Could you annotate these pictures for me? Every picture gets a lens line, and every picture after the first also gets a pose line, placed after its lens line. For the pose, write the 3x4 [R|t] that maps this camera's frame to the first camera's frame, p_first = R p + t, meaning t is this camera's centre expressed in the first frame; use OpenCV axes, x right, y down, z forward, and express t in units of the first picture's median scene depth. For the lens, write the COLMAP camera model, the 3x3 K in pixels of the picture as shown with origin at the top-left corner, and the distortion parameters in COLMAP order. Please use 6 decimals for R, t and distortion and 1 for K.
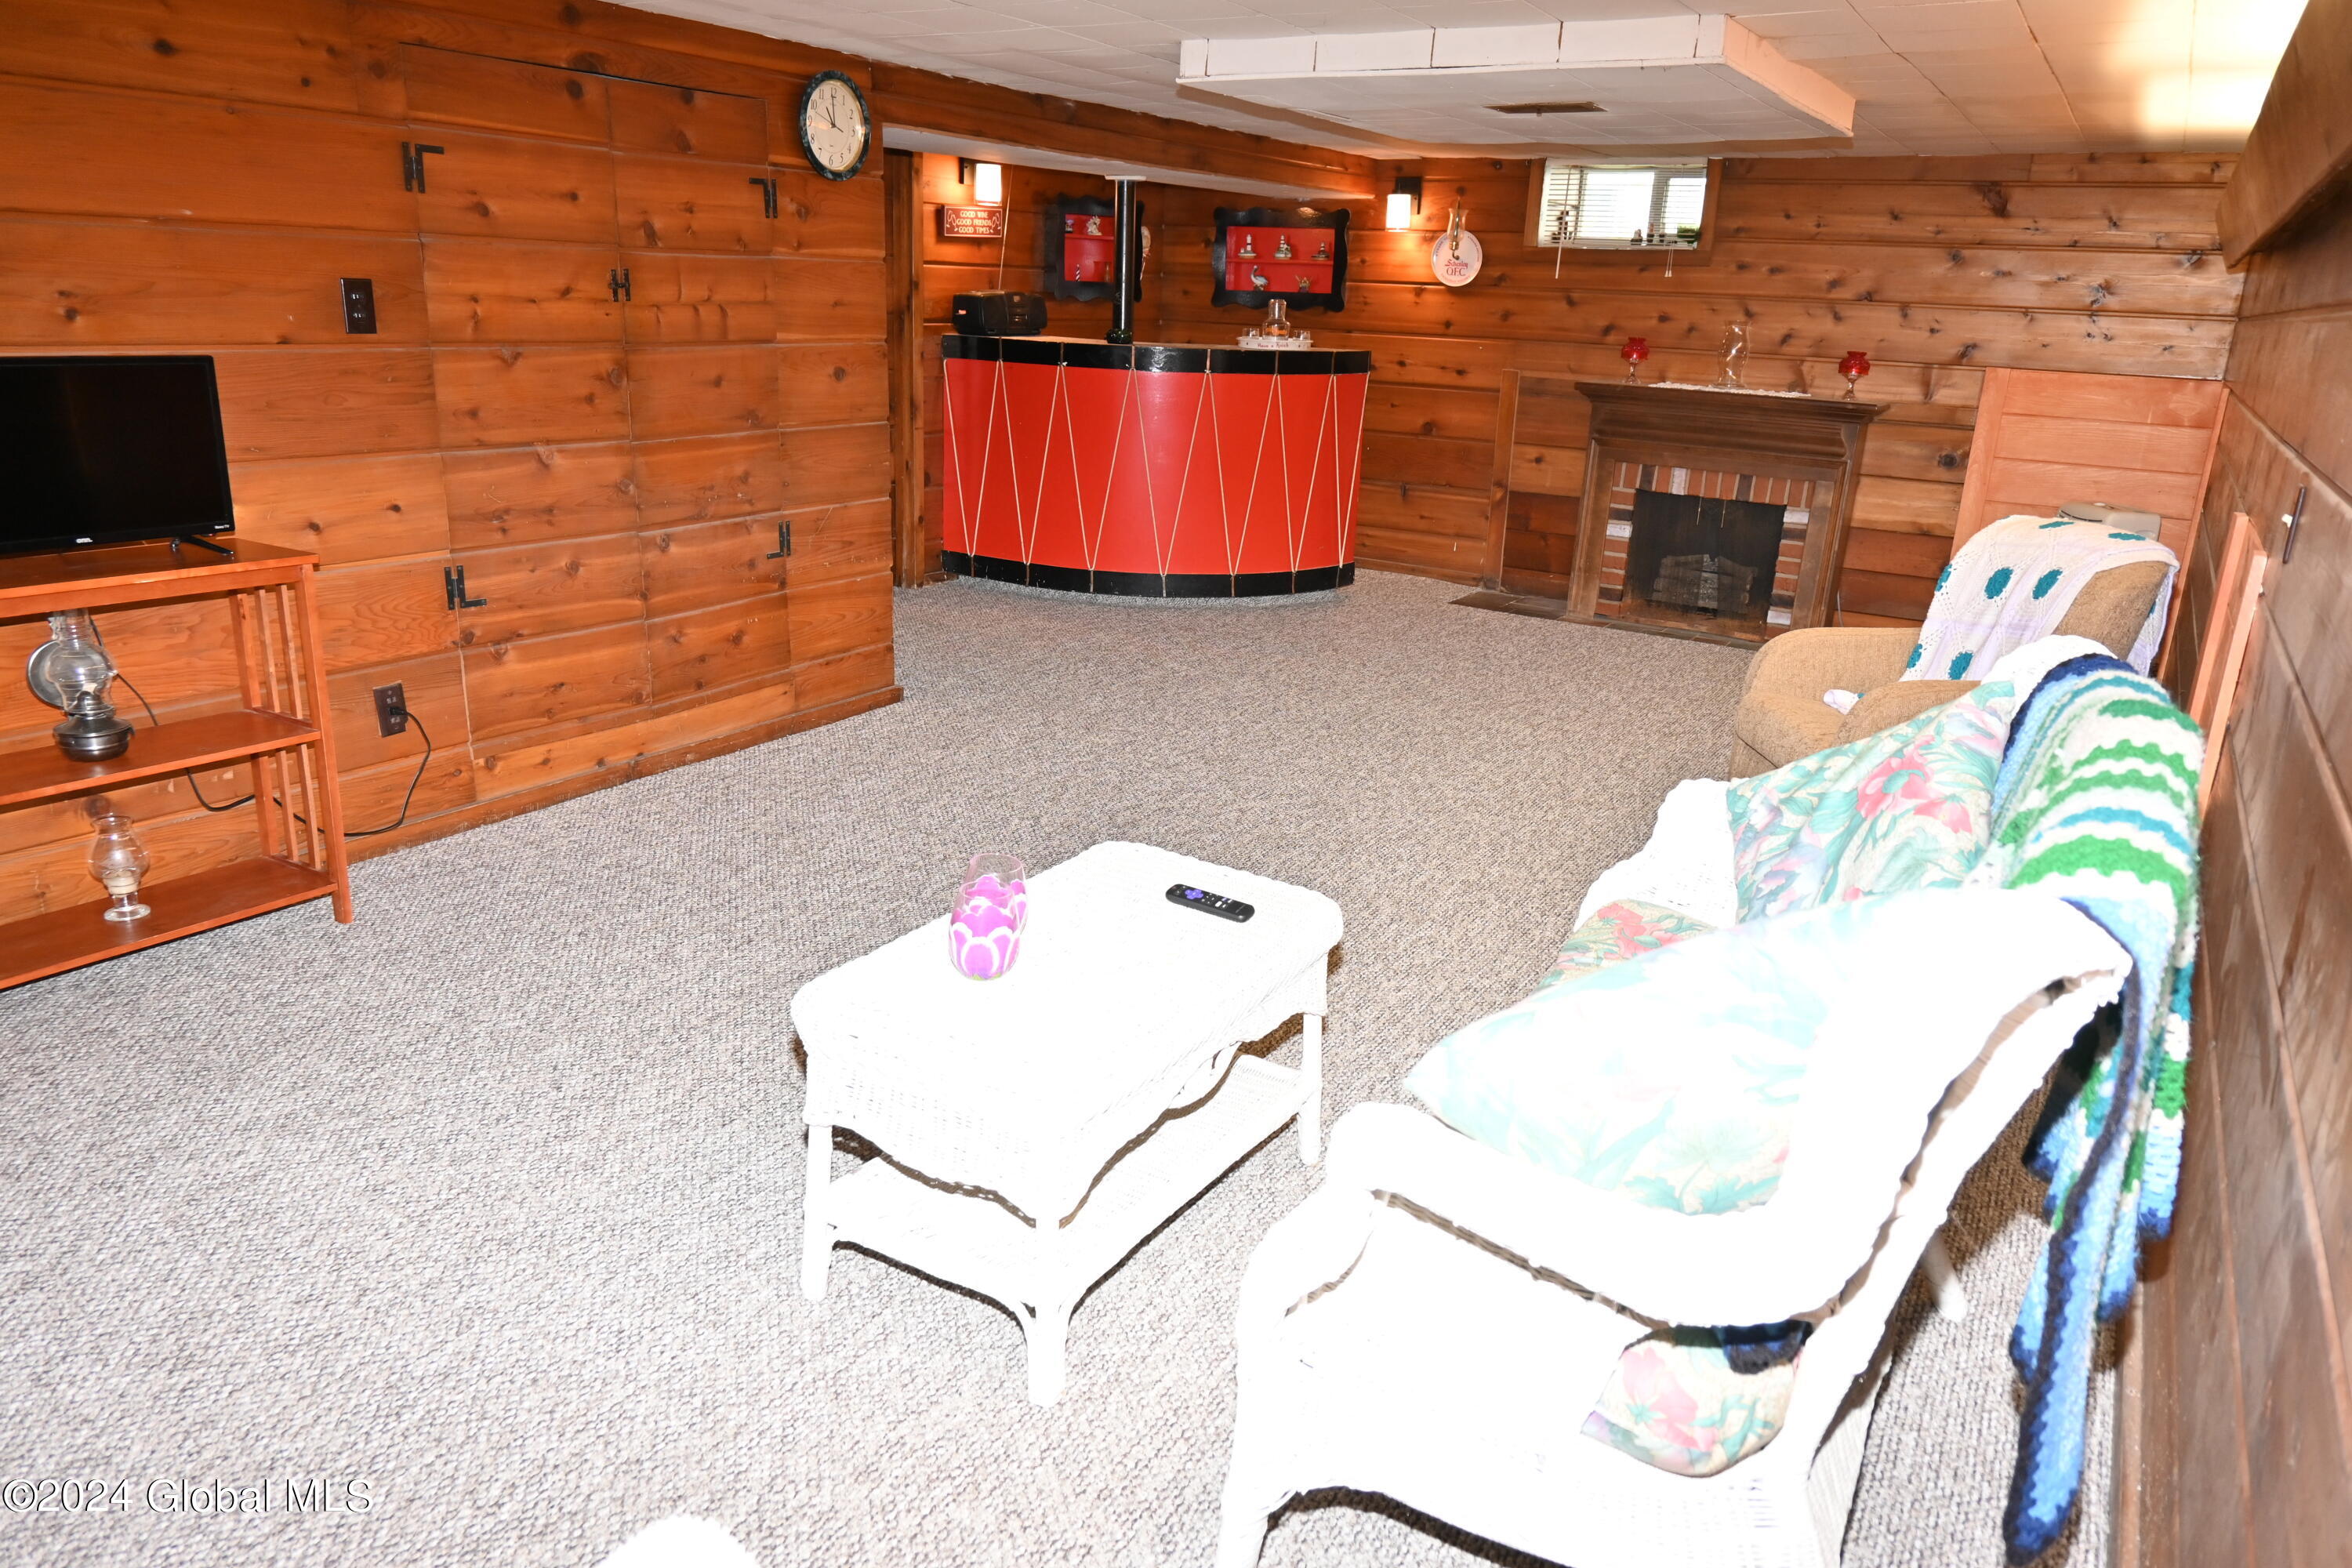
lens RADIAL K [[1582.4, 0, 1176.8], [0, 1582.4, 779.4], [0, 0, 1]] dist [-0.006161, -0.003441]
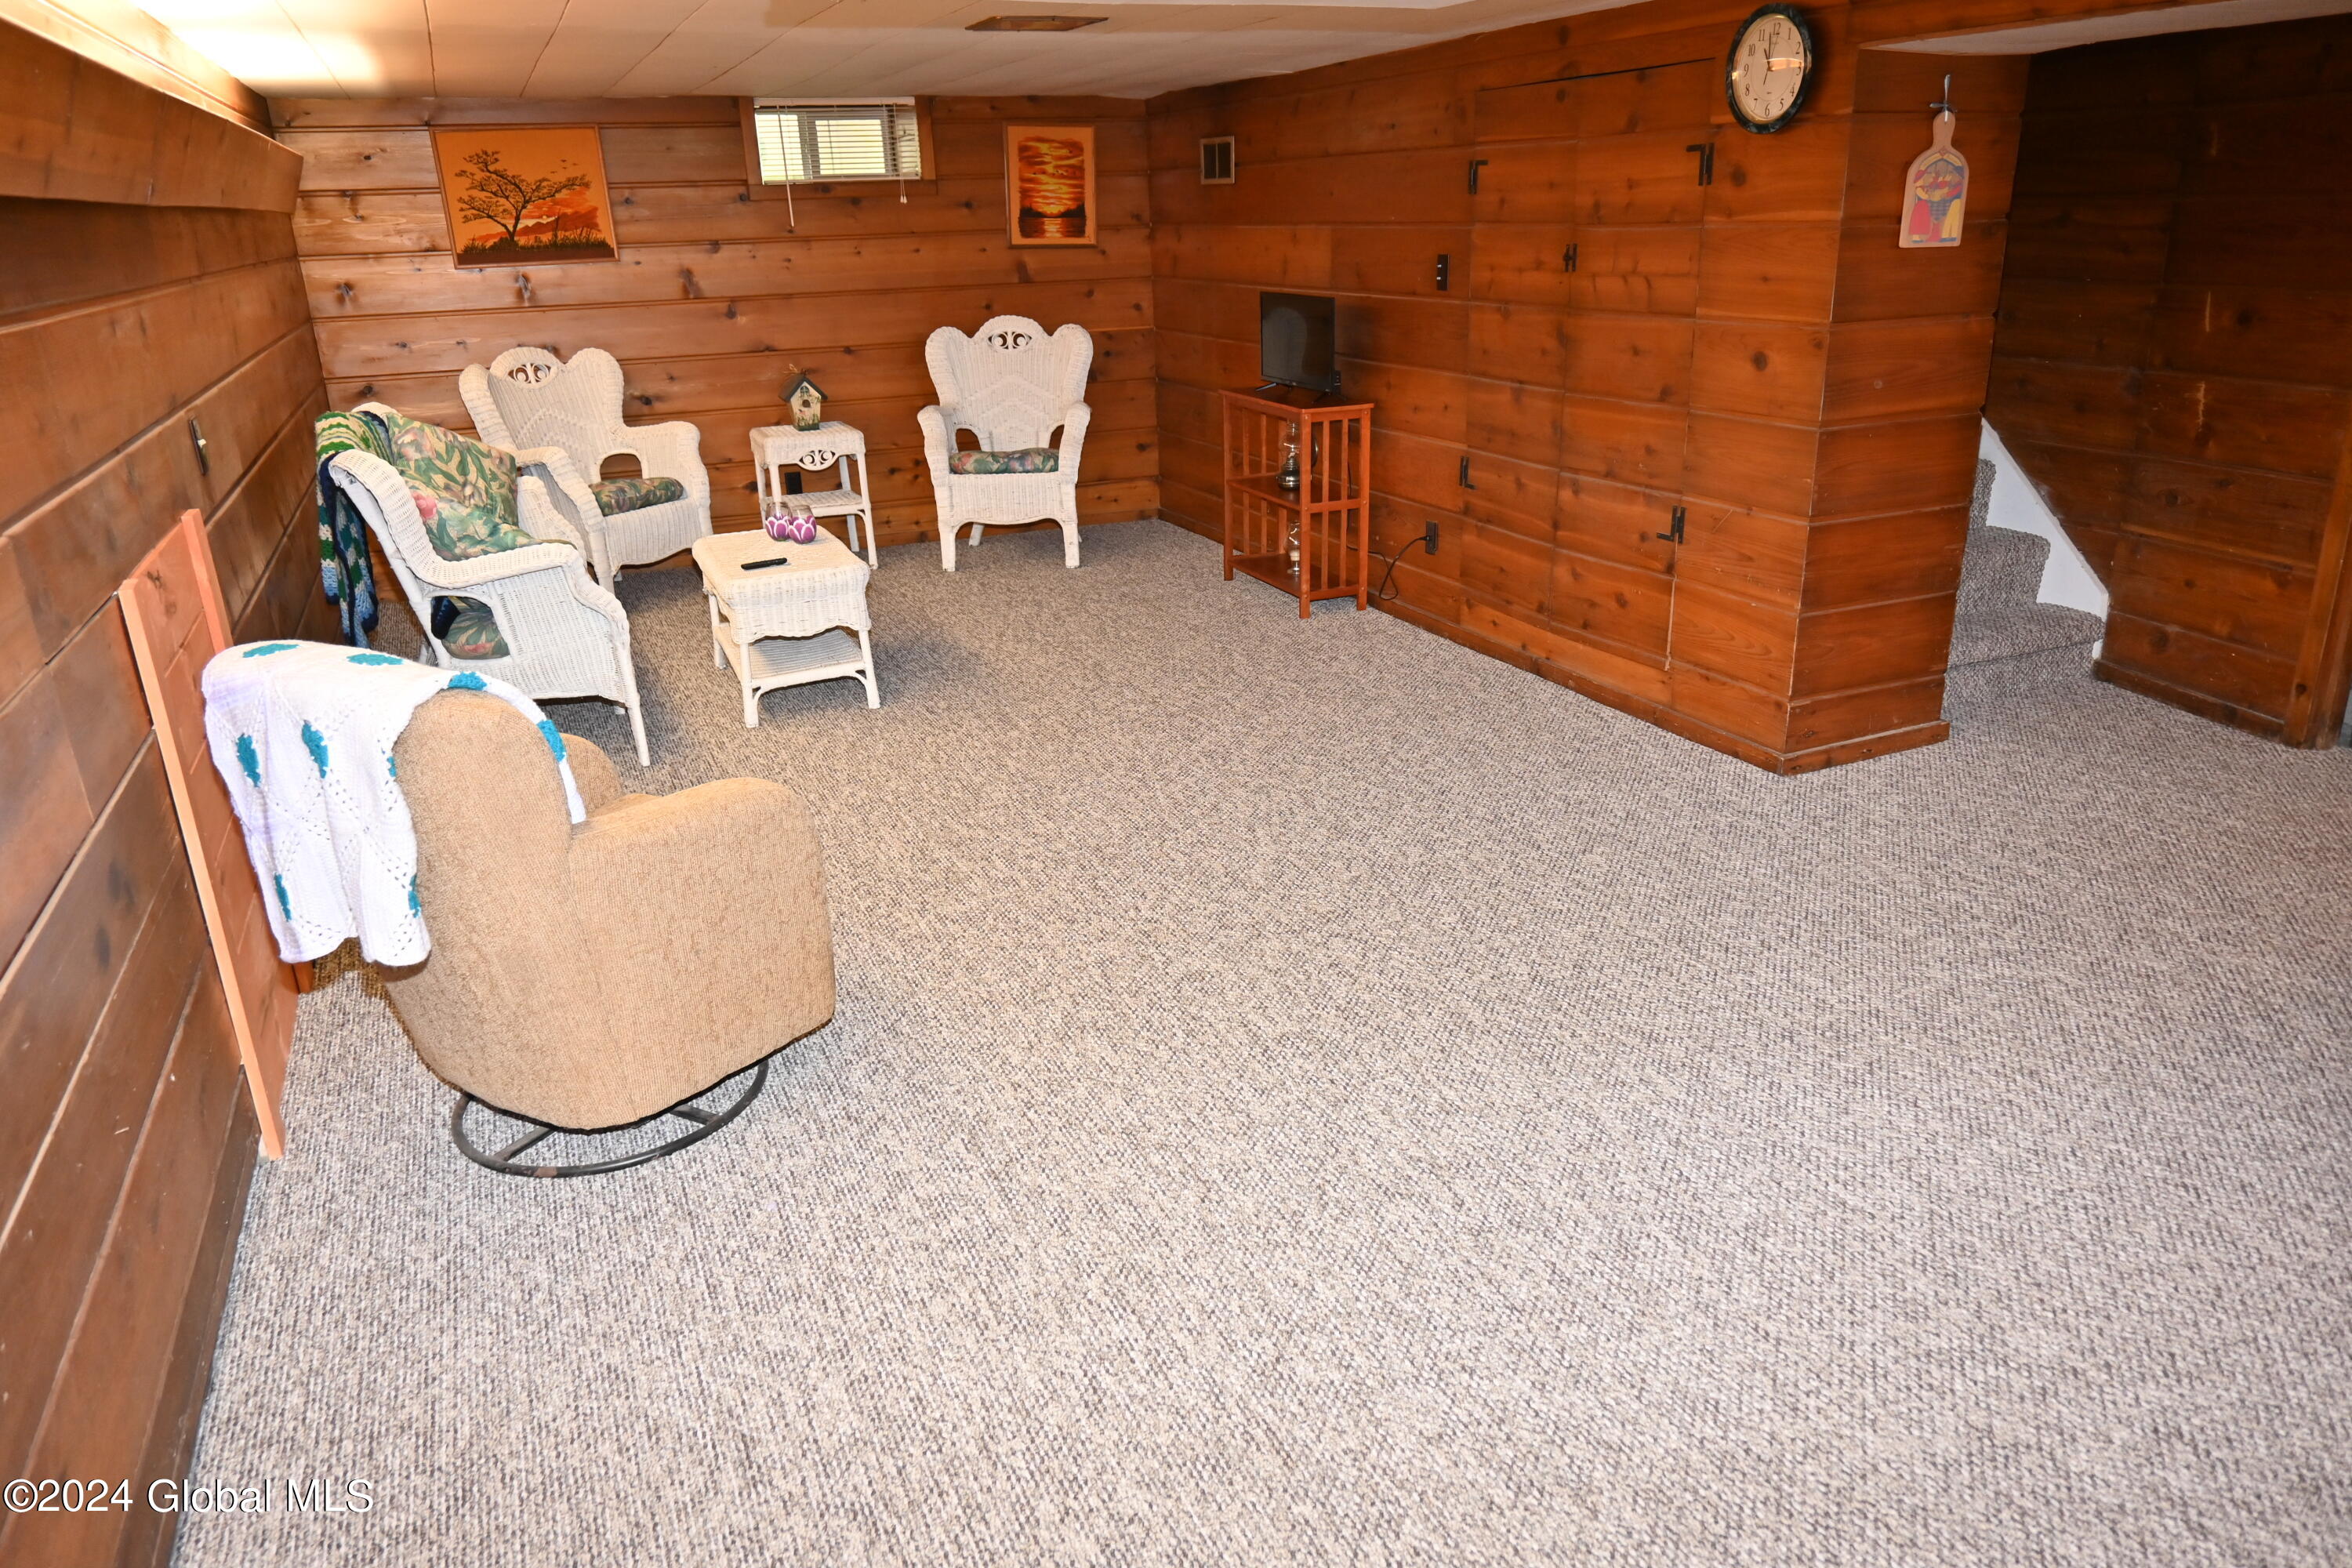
lens RADIAL K [[1582.4, 0, 1168.7], [0, 1582.4, 784.4], [0, 0, 1]] dist [-0.006161, -0.003441]
pose [[-0.585546, 0.260311, -0.767707, 0.772758], [-0.230161, 0.854678, 0.465350, -0.429195], [0.777278, 0.449181, -0.440540, 1.375025]]
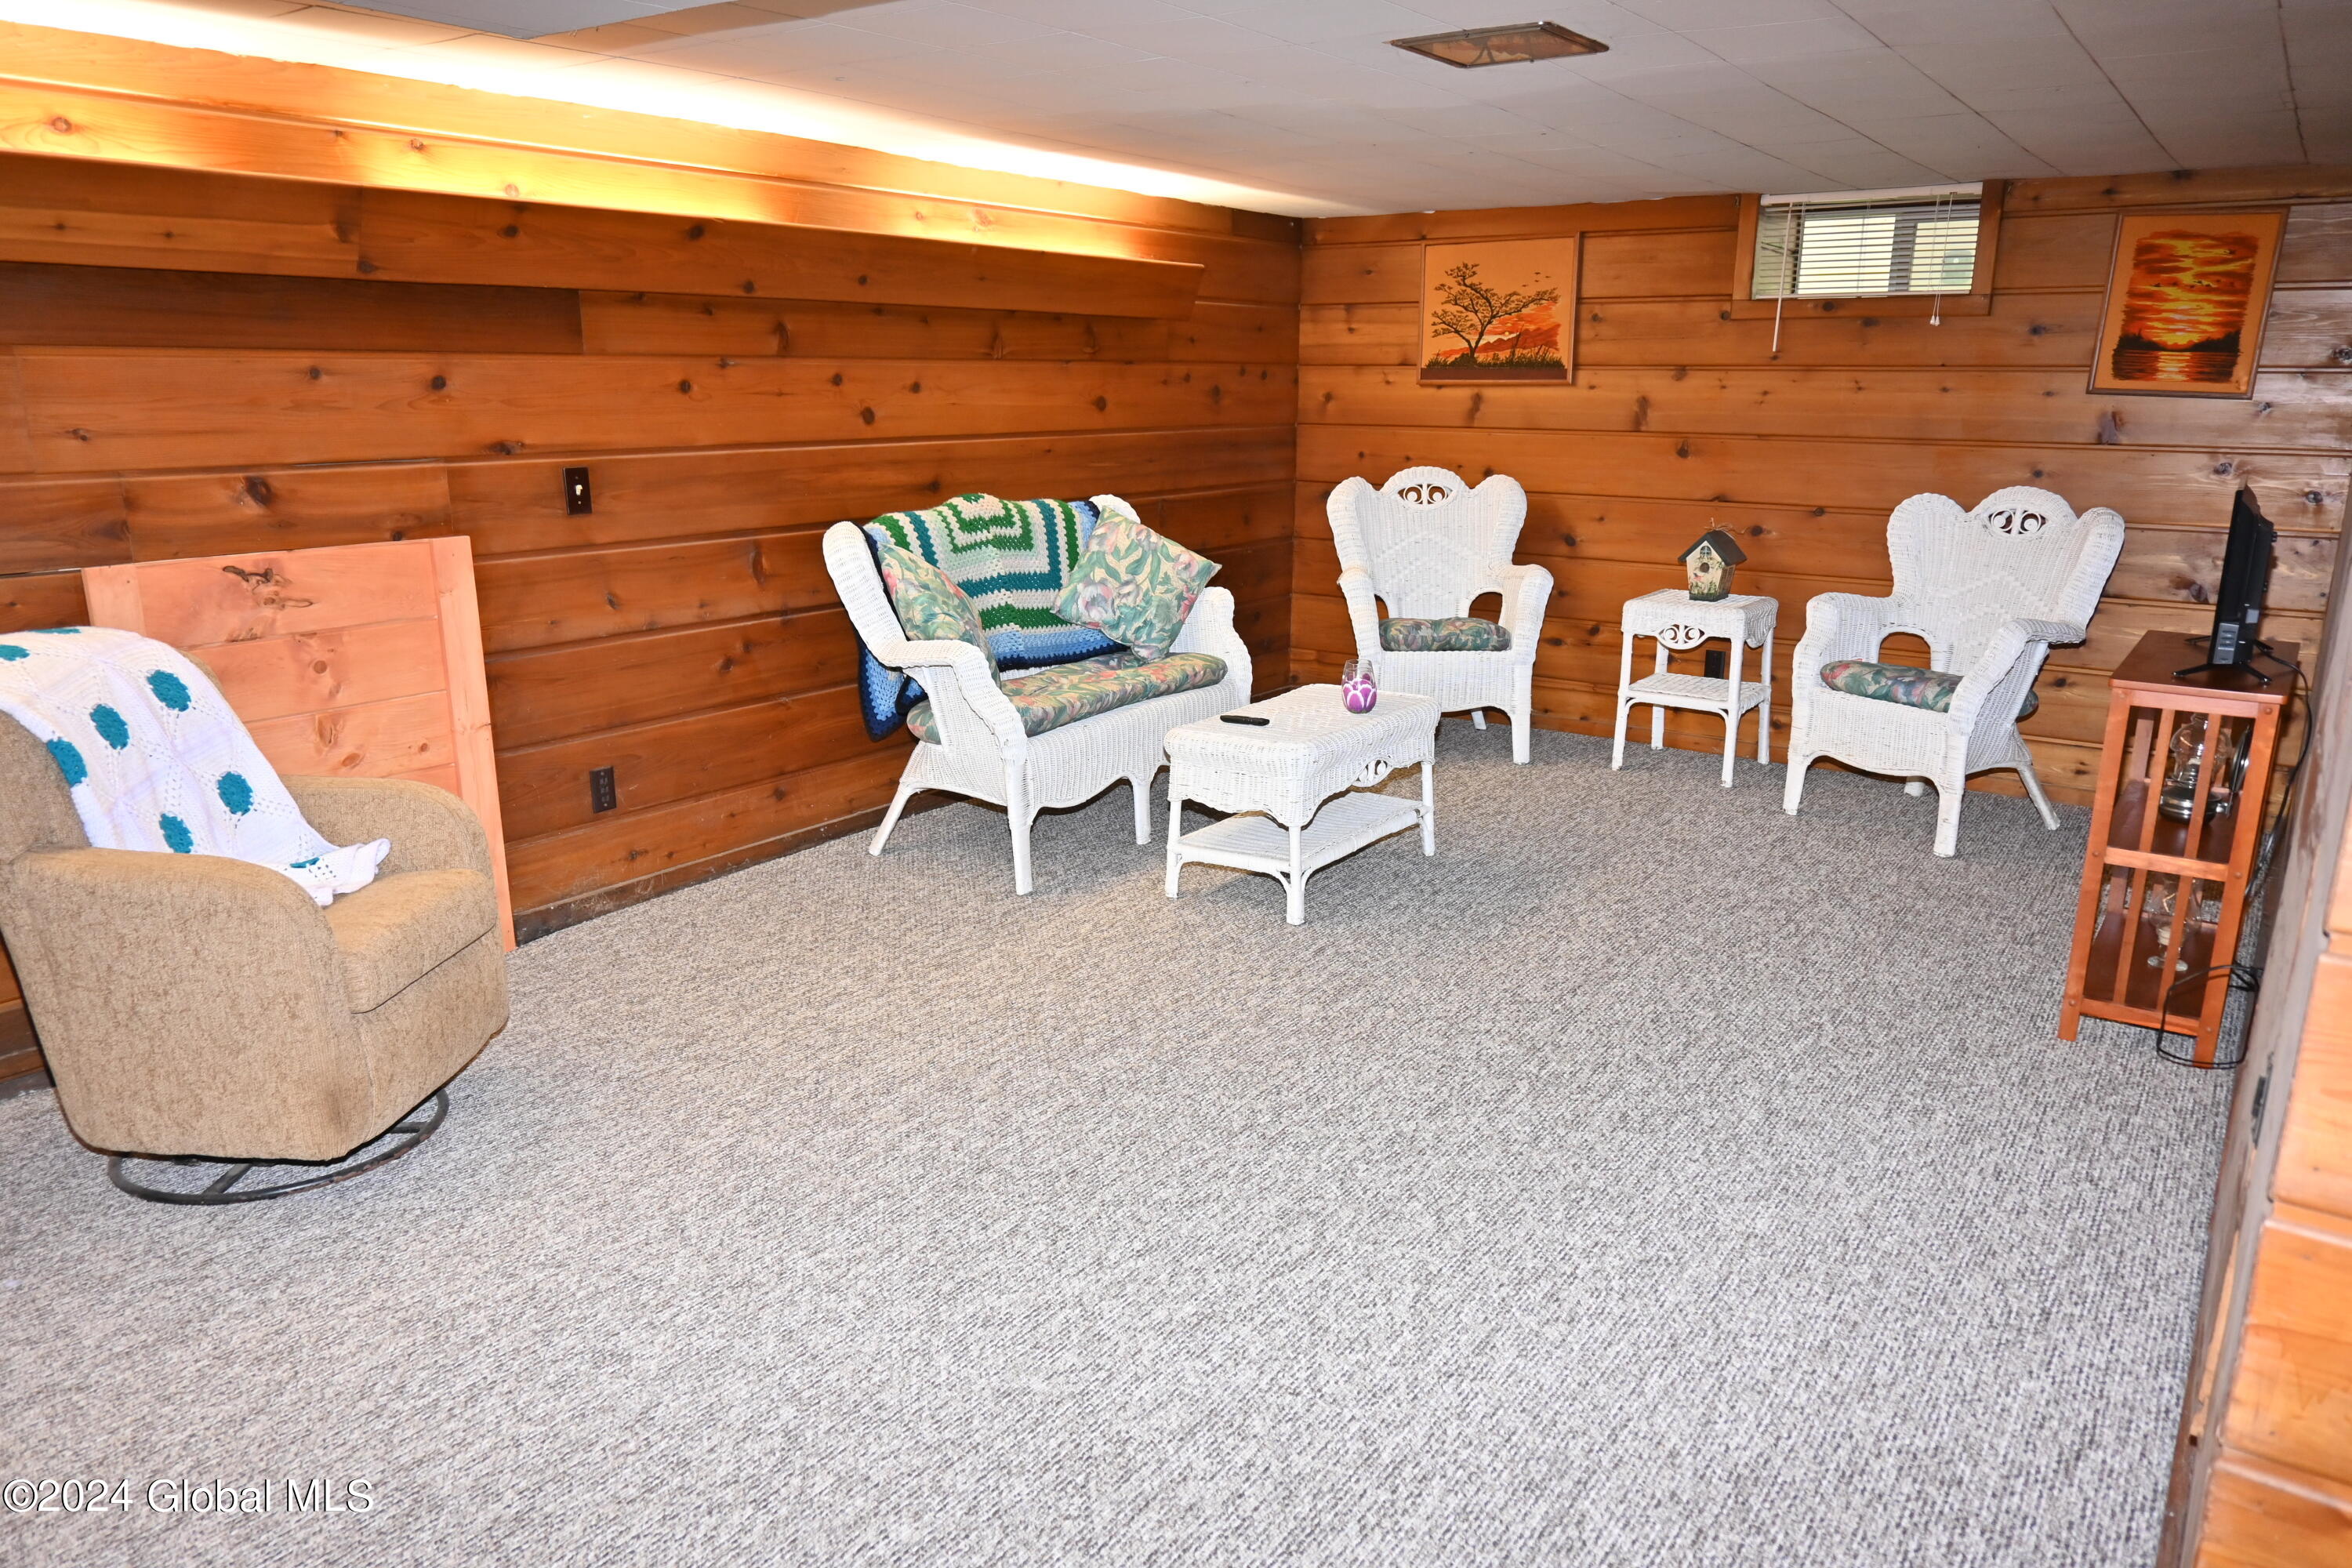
lens RADIAL K [[1582.4, 0, 1175.6], [0, 1582.4, 793.4], [0, 0, 1]] dist [-0.006161, -0.003441]
pose [[-0.996261, -0.059810, 0.062351, -0.002438], [-0.017755, 0.847980, 0.529731, -0.442853], [-0.084555, 0.526643, -0.845871, 1.422747]]
